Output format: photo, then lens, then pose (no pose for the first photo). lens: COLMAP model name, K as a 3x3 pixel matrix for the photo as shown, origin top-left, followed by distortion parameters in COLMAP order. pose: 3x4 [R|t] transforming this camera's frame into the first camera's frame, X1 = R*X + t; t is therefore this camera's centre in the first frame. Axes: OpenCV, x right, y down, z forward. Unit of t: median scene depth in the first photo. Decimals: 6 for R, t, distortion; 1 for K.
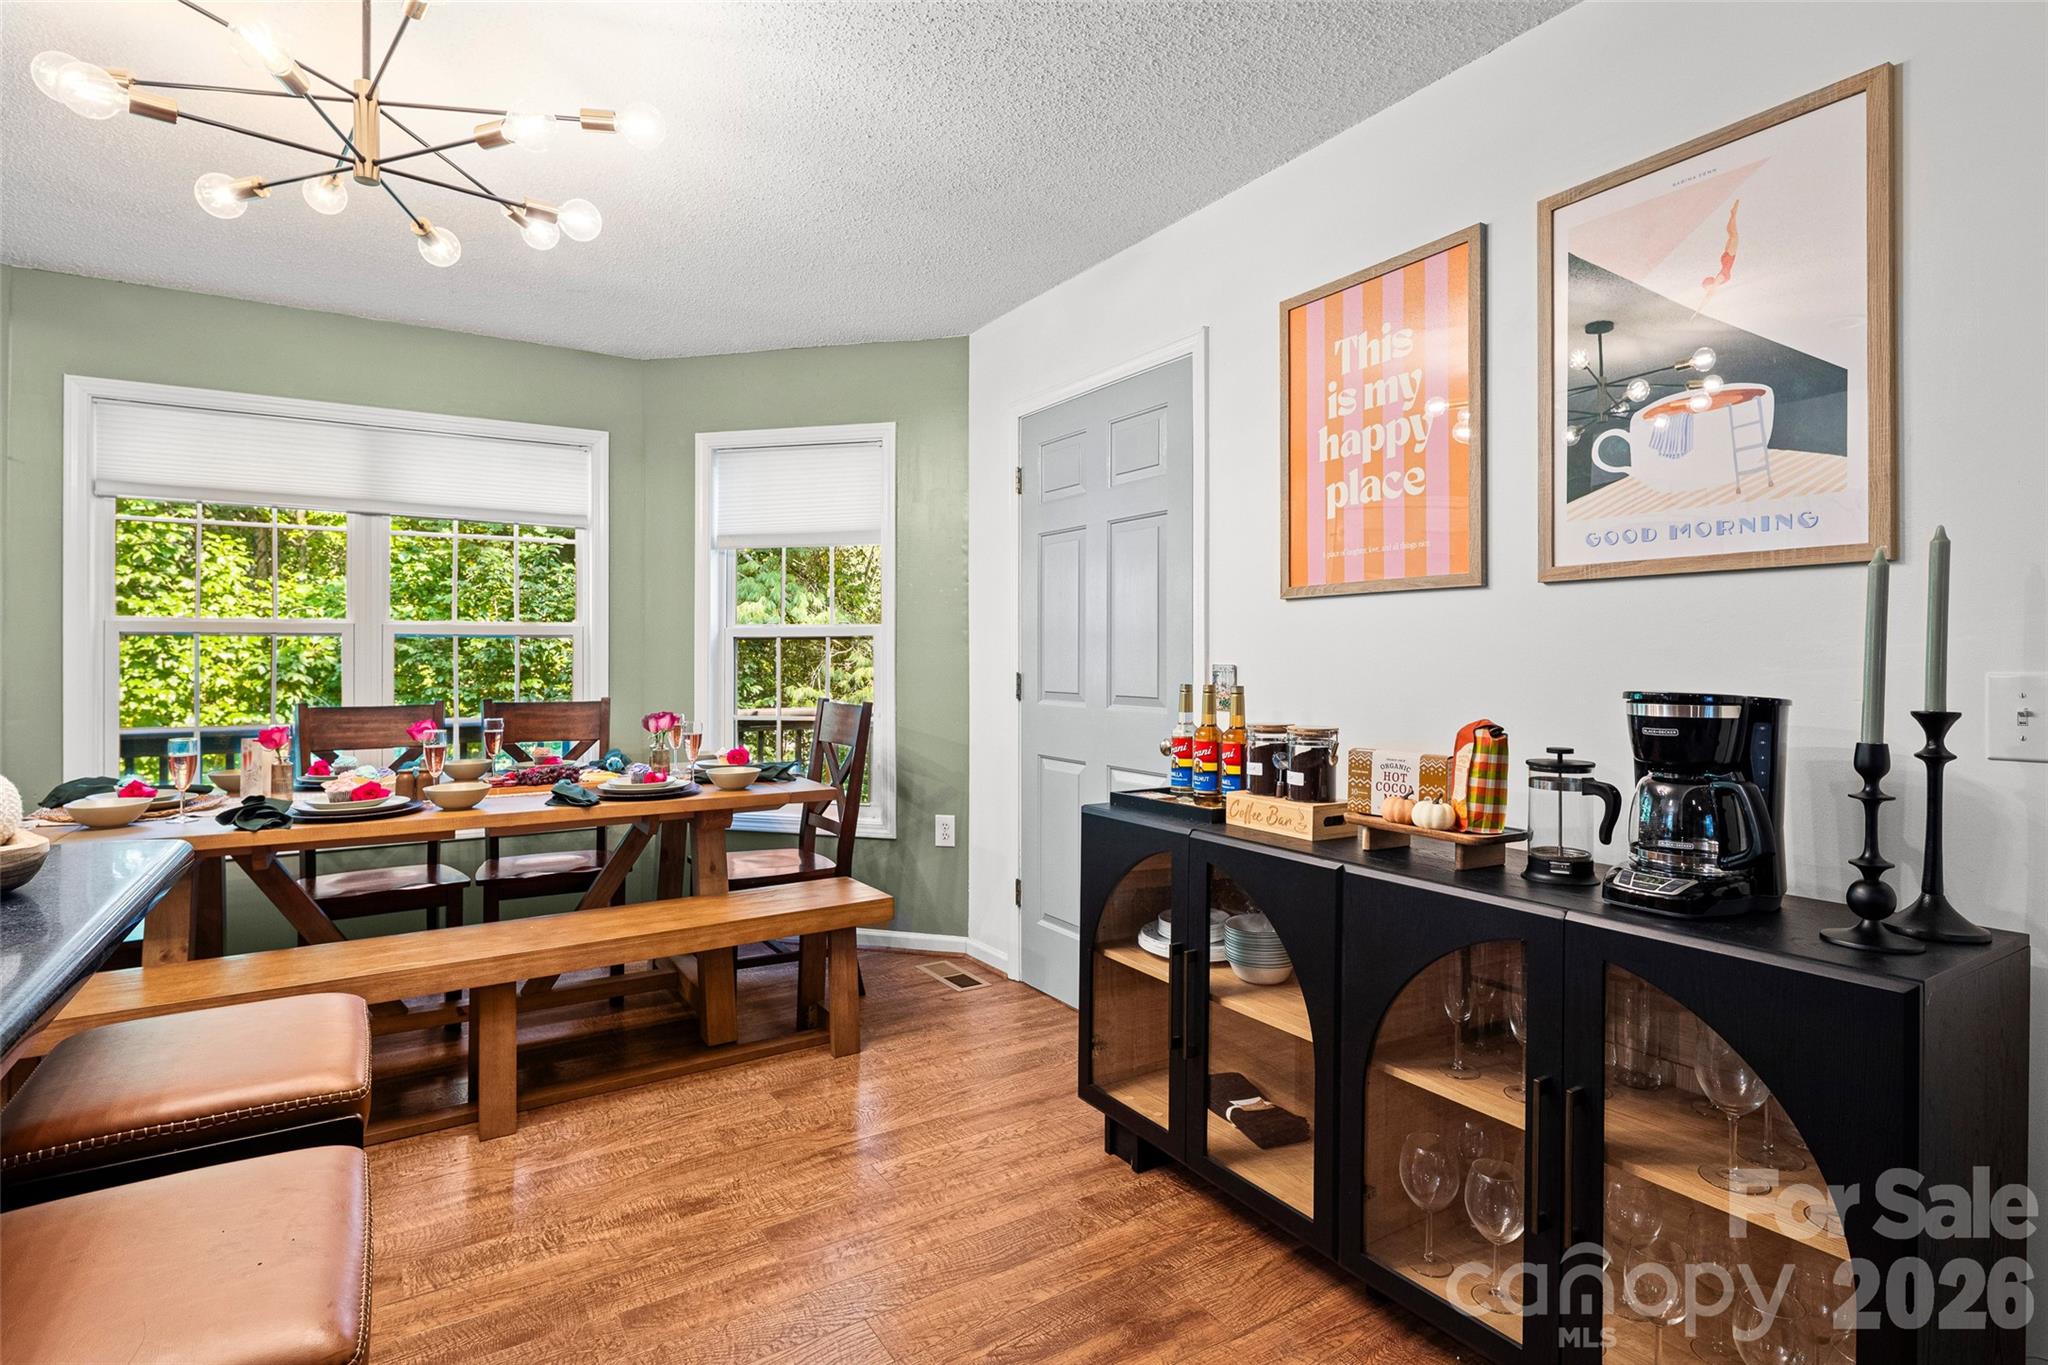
lens RADIAL K [[995.3, 0, 1011.9], [0, 995.3, 655.4], [0, 0, 1]] dist [0.002326, -0.000434]
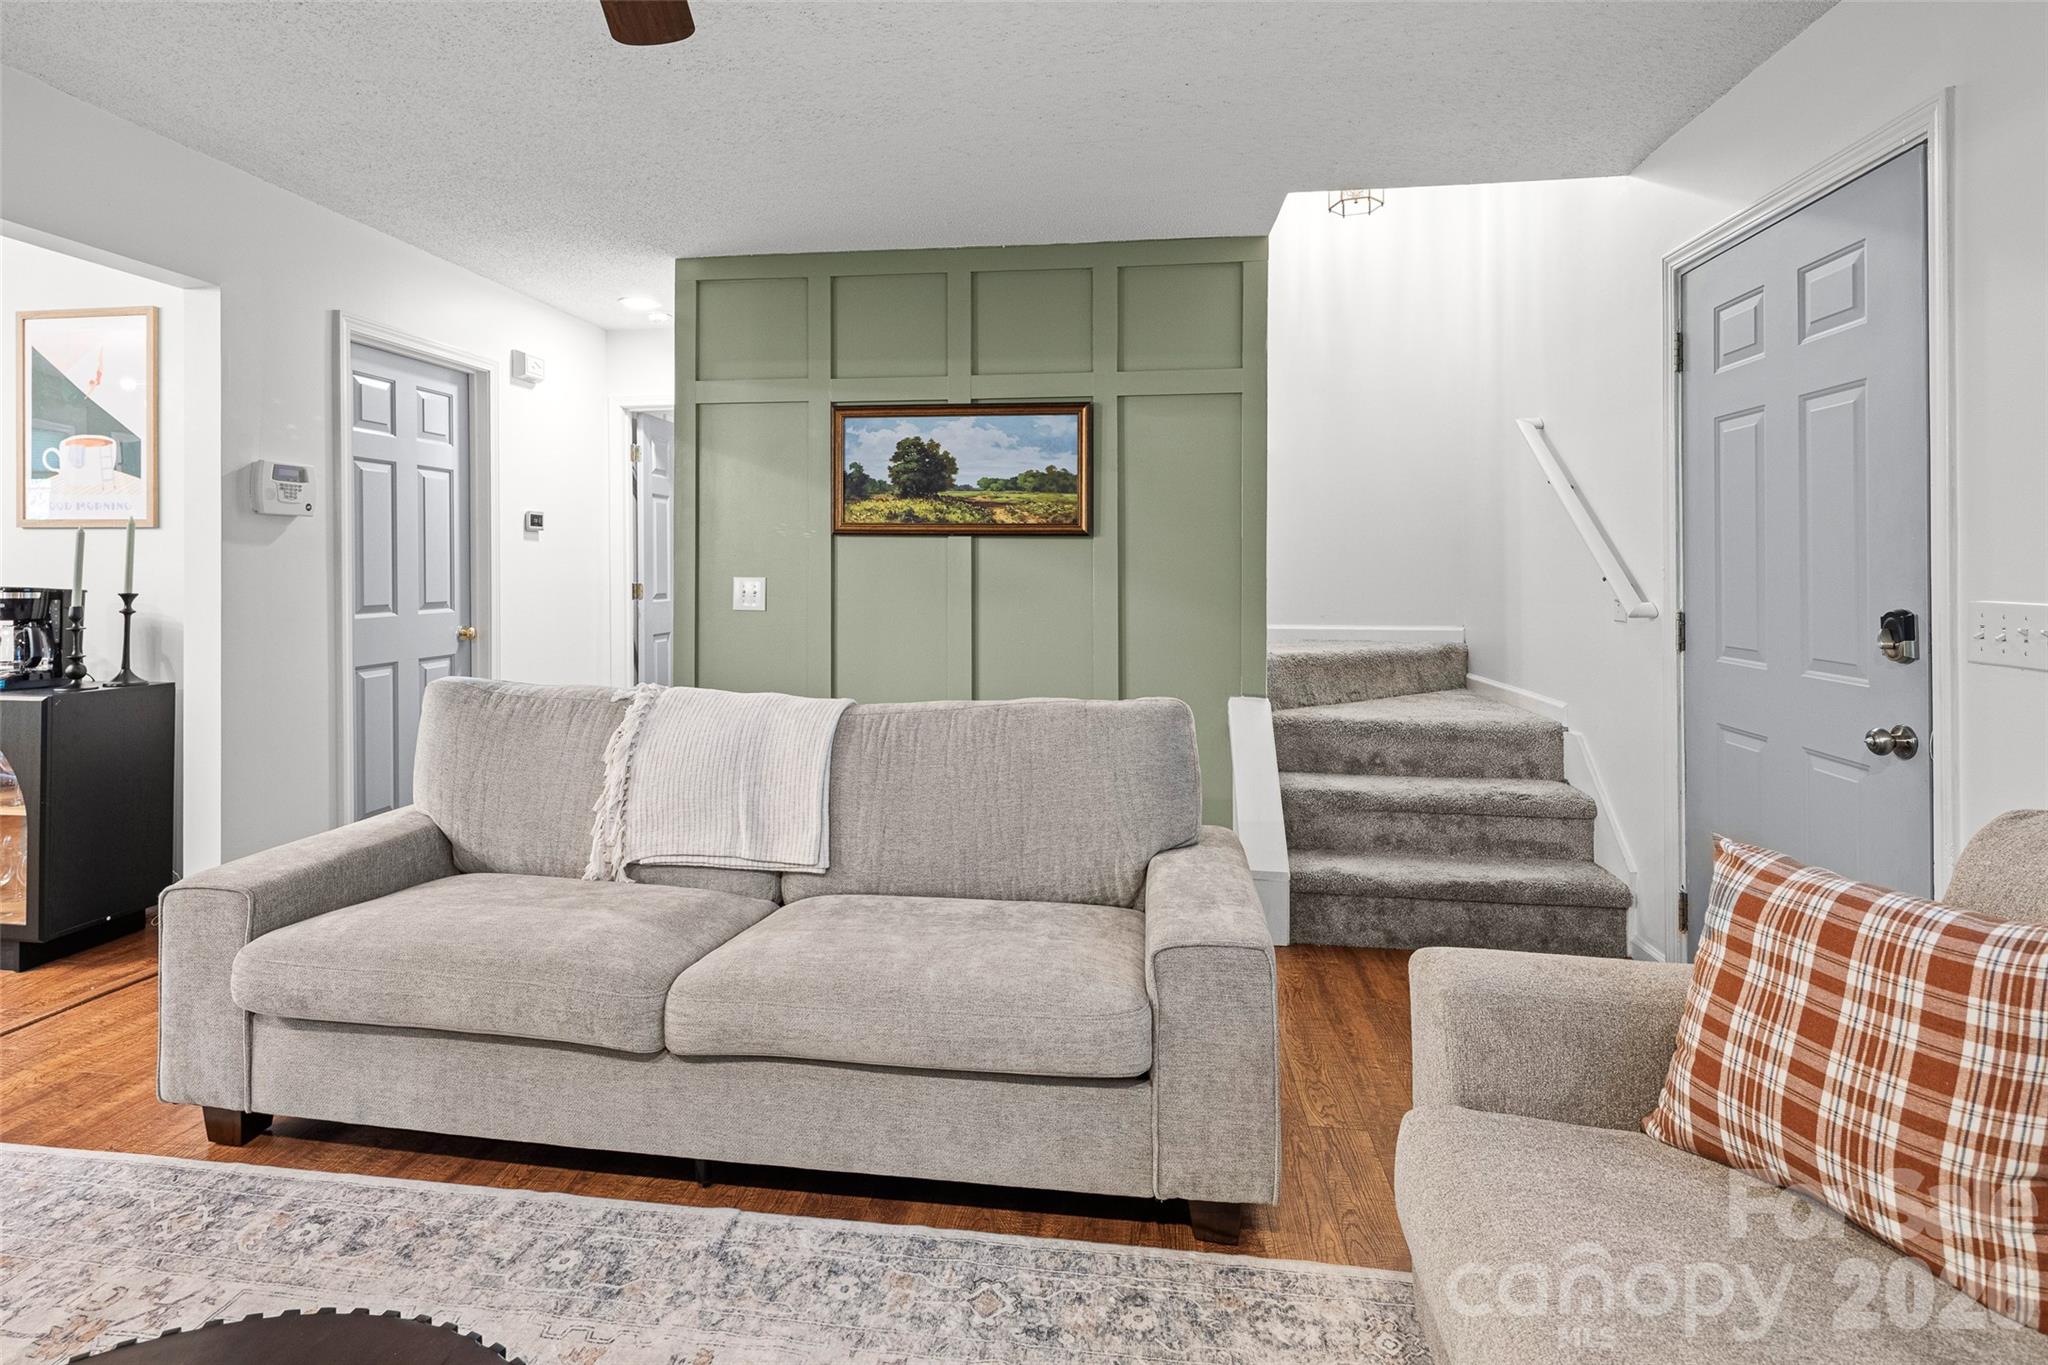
lens RADIAL K [[1026.1, 0, 1016.8], [0, 1026.1, 570.7], [0, 0, 1]] dist [0.001411, -0.000509]
pose [[0.658370, 0.006028, 0.752670, 0.279945], [-0.008035, 0.999967, -0.000980, -0.007598], [-0.752651, -0.005402, 0.658397, -1.328548]]
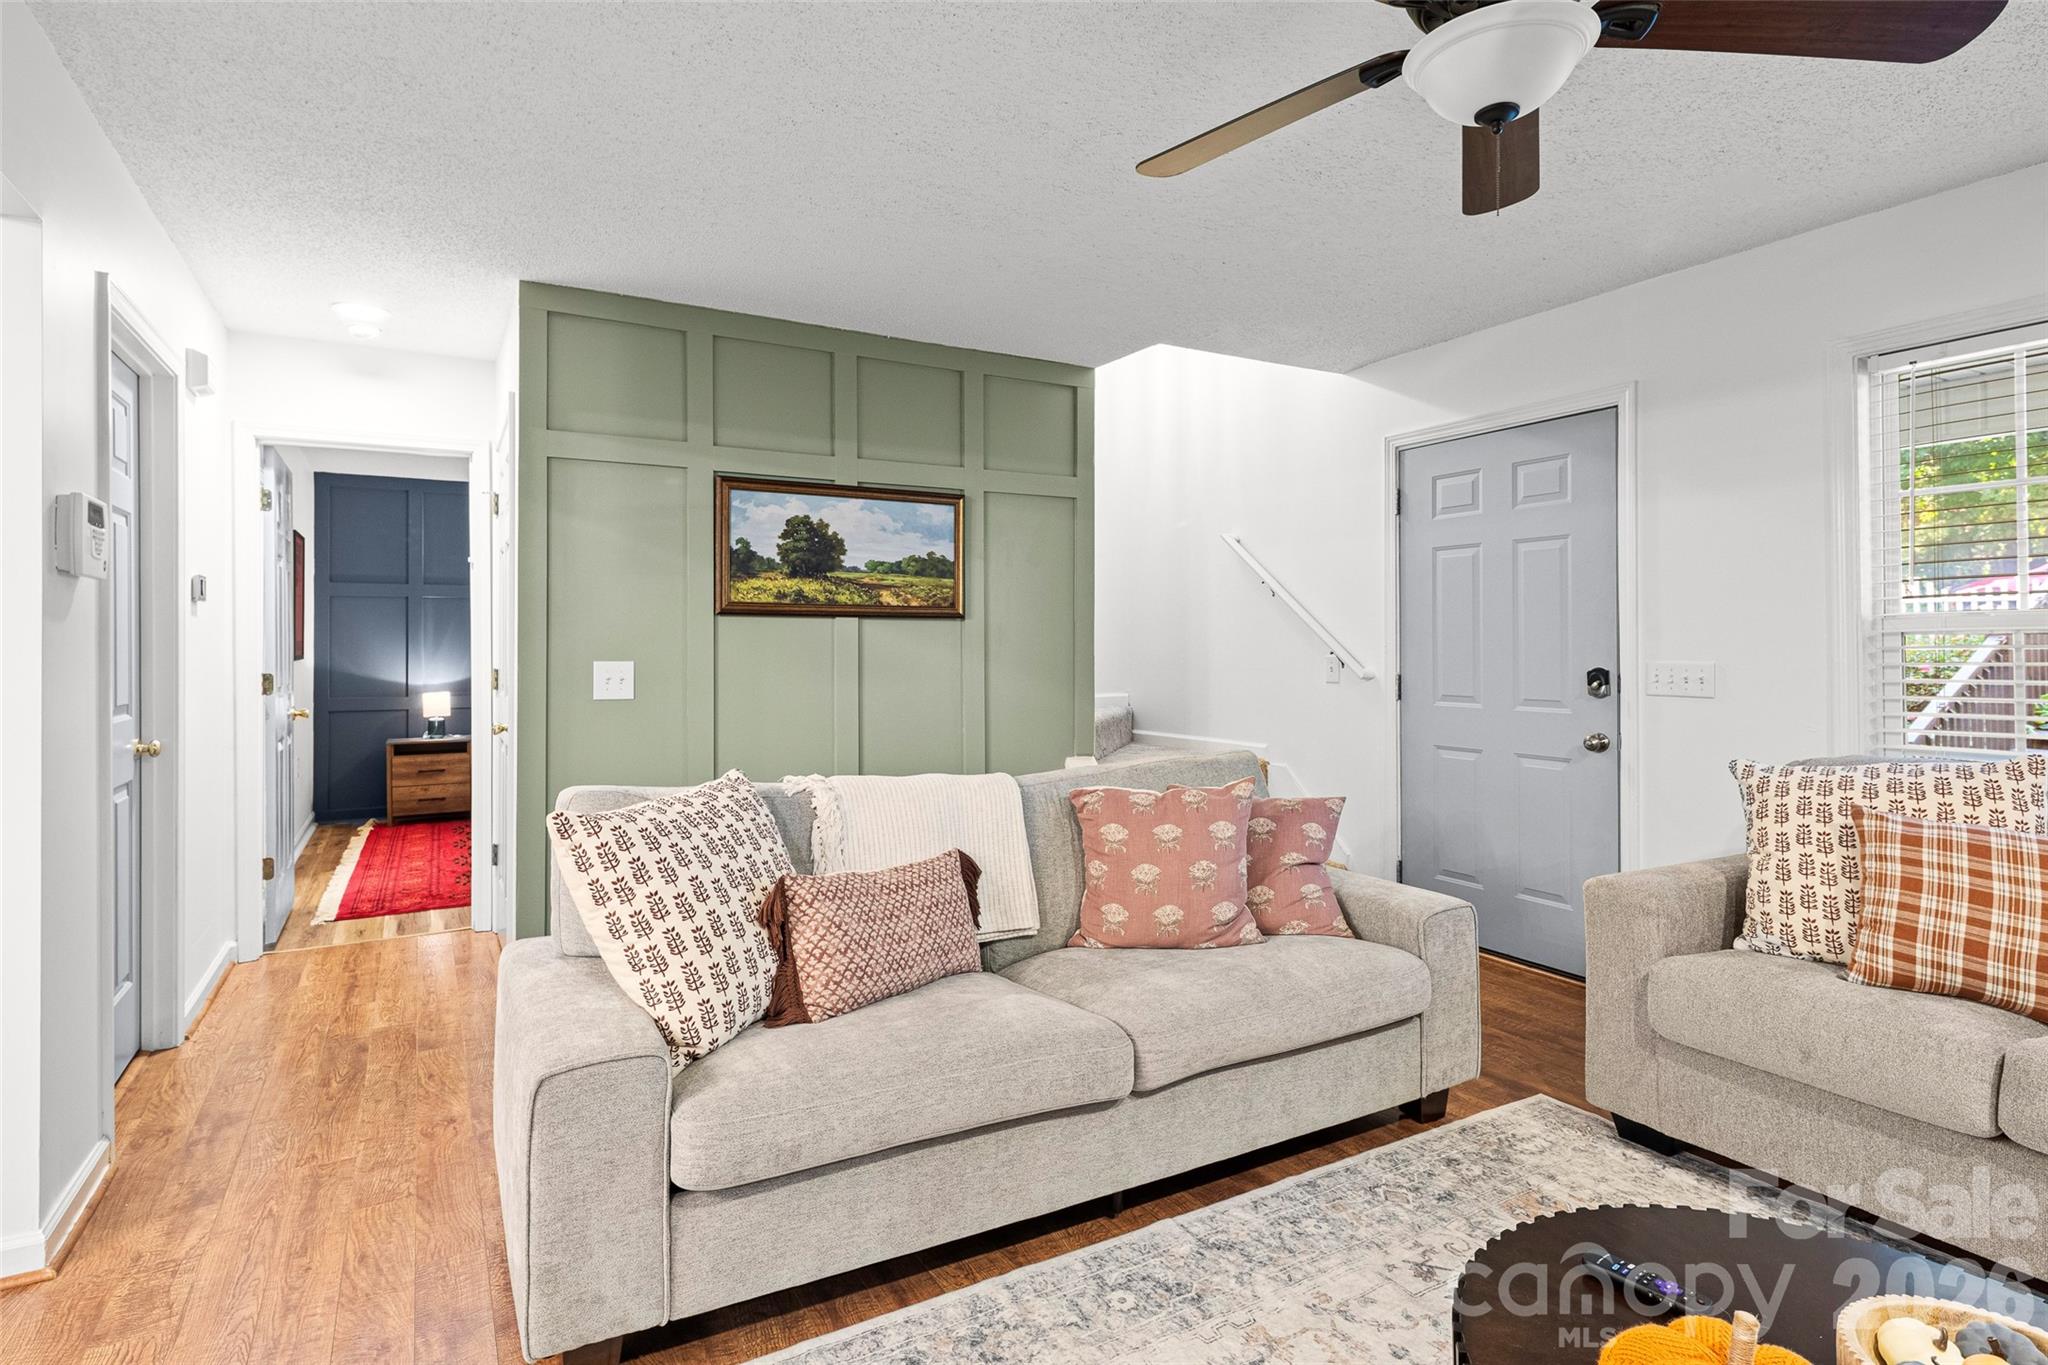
lens RADIAL K [[1041.0, 0, 995.9], [0, 1041.0, 646.0], [0, 0, 1]] dist [0.003388, 0.000307]
pose [[0.079068, 0.005450, 0.996854, -0.225819], [0.002039, 0.999982, -0.005629, -0.007536], [-0.996867, 0.002478, 0.079056, -0.499144]]
